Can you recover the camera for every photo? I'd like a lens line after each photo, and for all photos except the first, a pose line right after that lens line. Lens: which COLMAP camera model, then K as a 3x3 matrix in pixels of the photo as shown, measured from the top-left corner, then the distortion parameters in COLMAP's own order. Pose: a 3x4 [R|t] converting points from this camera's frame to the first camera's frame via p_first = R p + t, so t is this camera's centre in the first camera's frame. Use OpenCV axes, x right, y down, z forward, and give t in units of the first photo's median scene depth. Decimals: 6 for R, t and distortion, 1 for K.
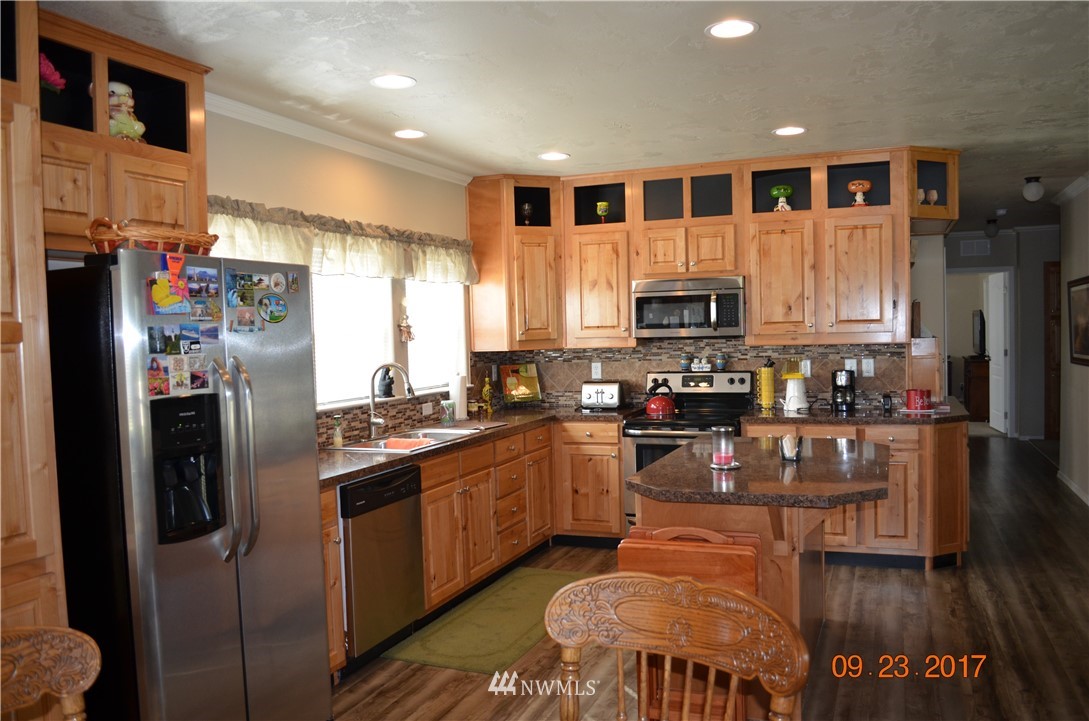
lens RADIAL K [[858.2, 0, 550.5], [0, 858.2, 371.0], [0, 0, 1]] dist [-0.077931, 0.005825]
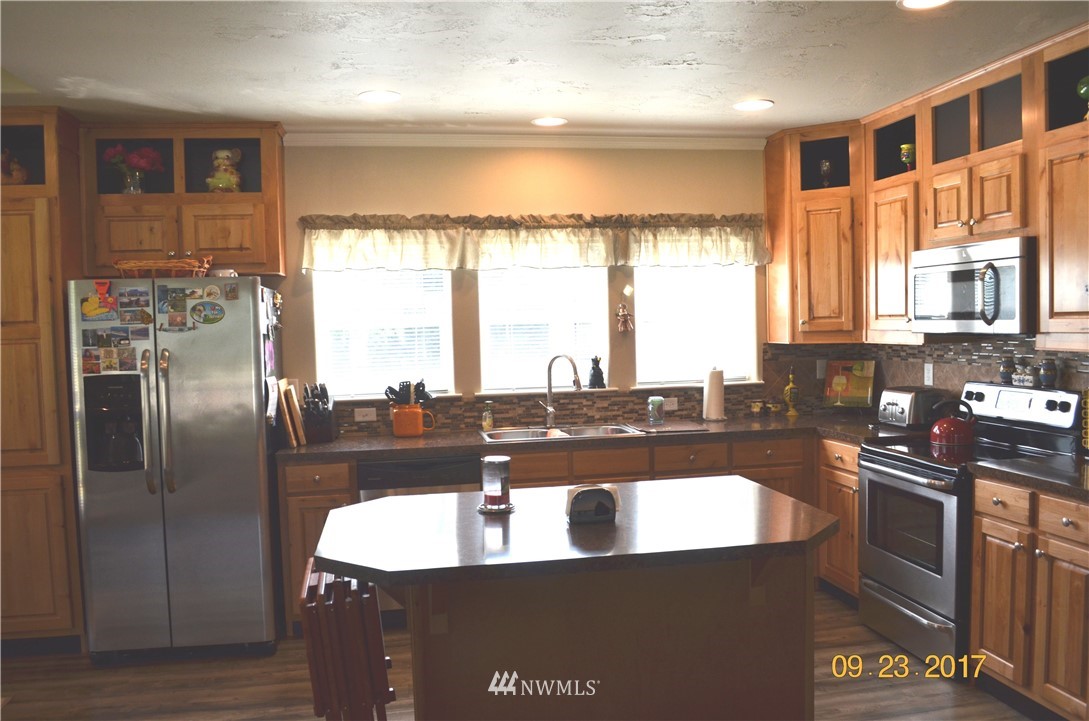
lens RADIAL K [[858.2, 0, 550.5], [0, 858.2, 371.0], [0, 0, 1]] dist [-0.077931, 0.005825]
pose [[0.537219, 0.061527, -0.841196, 0.642302], [-0.030672, 0.998101, 0.053415, -0.042100], [0.842885, -0.002894, 0.538086, 0.448017]]
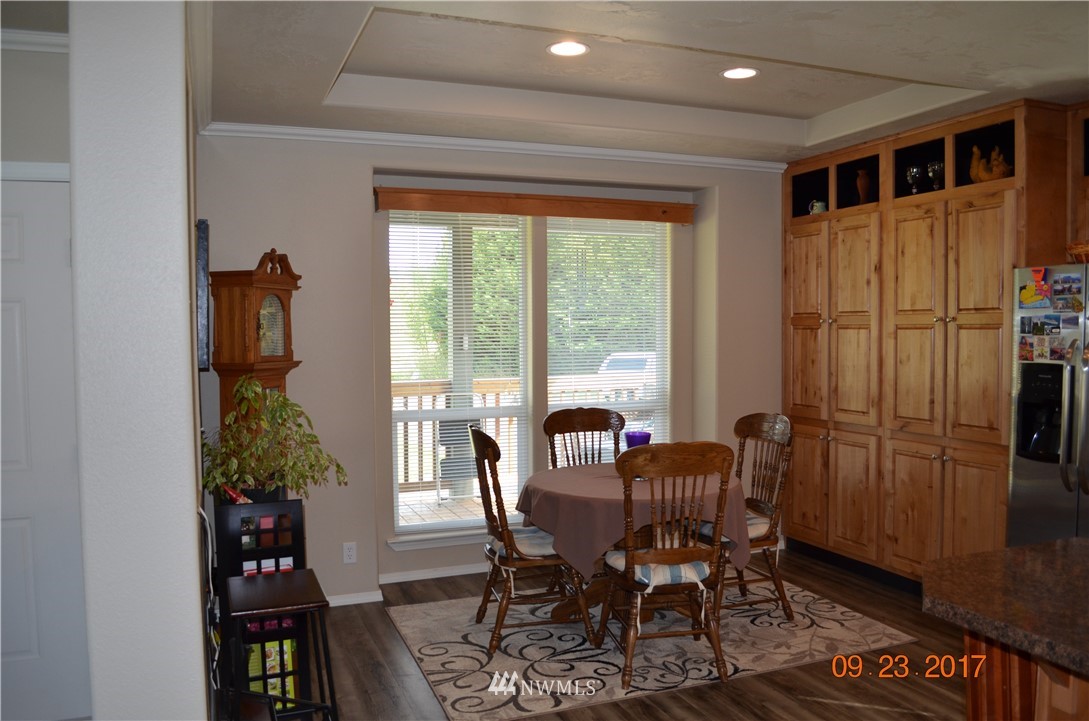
lens RADIAL K [[858.2, 0, 550.5], [0, 858.2, 371.0], [0, 0, 1]] dist [-0.077931, 0.005825]
pose [[-0.719215, 0.070628, -0.691189, 0.621883], [-0.004665, 0.994307, 0.106455, -0.056718], [0.694772, 0.079789, -0.714790, 0.757621]]
